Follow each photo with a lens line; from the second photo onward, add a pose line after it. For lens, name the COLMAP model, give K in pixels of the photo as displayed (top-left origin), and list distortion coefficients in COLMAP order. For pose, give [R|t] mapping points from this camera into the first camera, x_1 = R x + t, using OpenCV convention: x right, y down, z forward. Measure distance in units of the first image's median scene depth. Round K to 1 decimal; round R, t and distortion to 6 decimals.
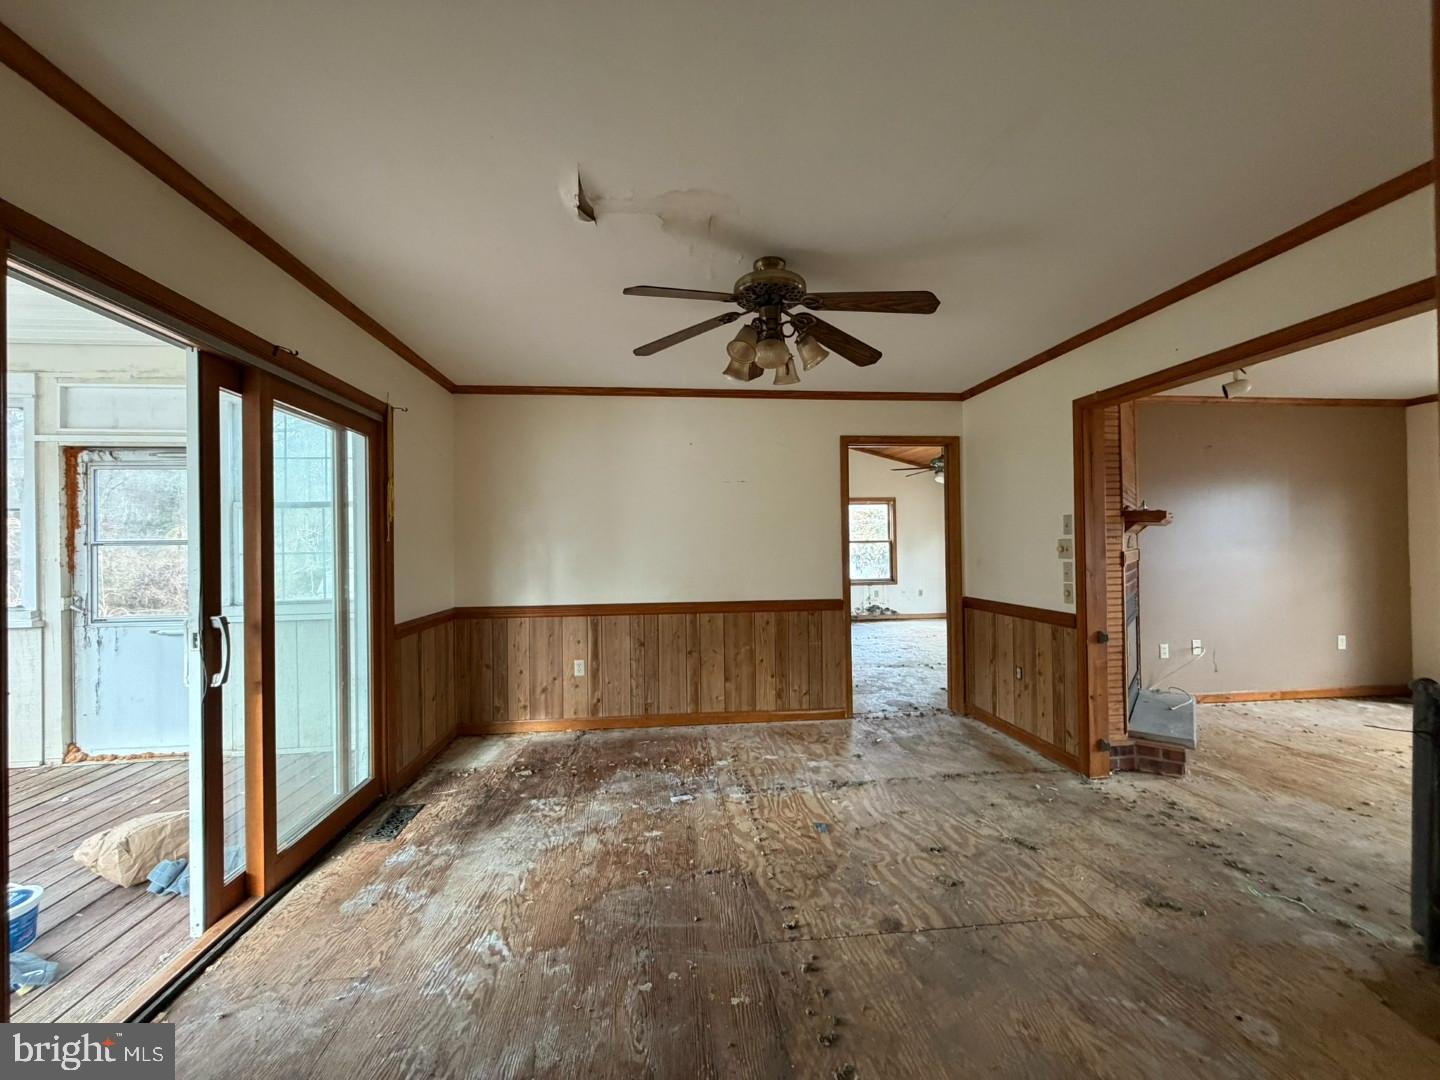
lens RADIAL K [[573.1, 0, 713.9], [0, 573.1, 541.3], [0, 0, 1]] dist [-0.000998, 0.000147]
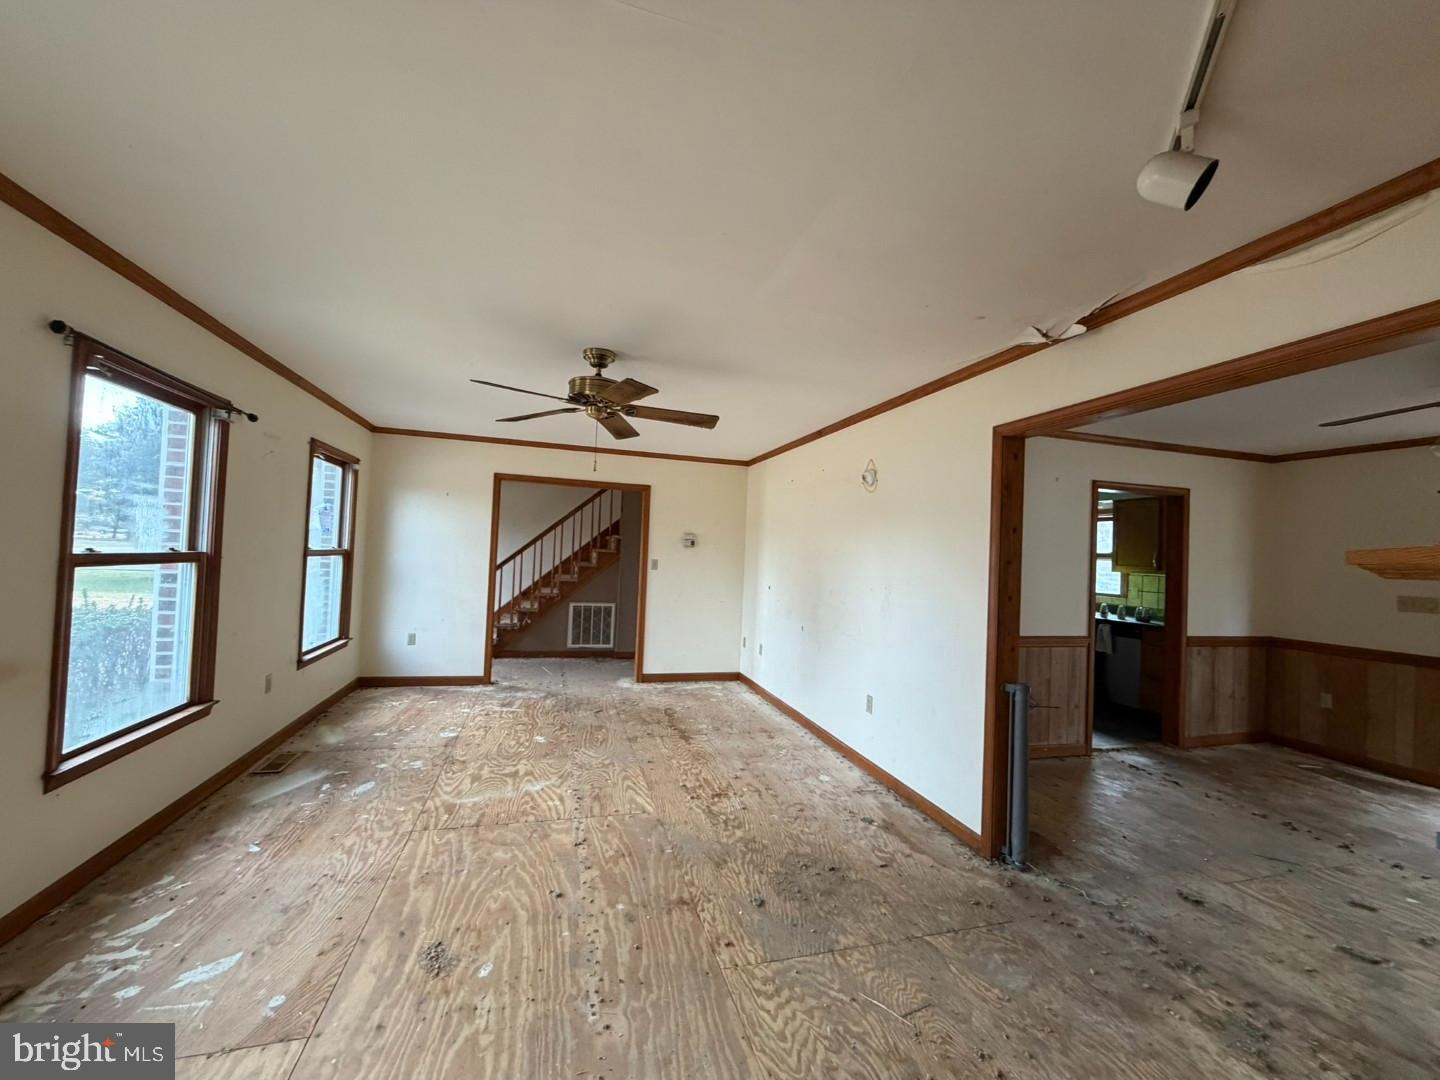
lens RADIAL K [[573.1, 0, 713.9], [0, 573.1, 541.3], [0, 0, 1]] dist [-0.000998, 0.000147]
pose [[-0.984193, -0.033180, -0.173963, 1.375259], [-0.028466, 0.999159, -0.029524, -0.036229], [0.174796, -0.024106, -0.984310, 1.392178]]
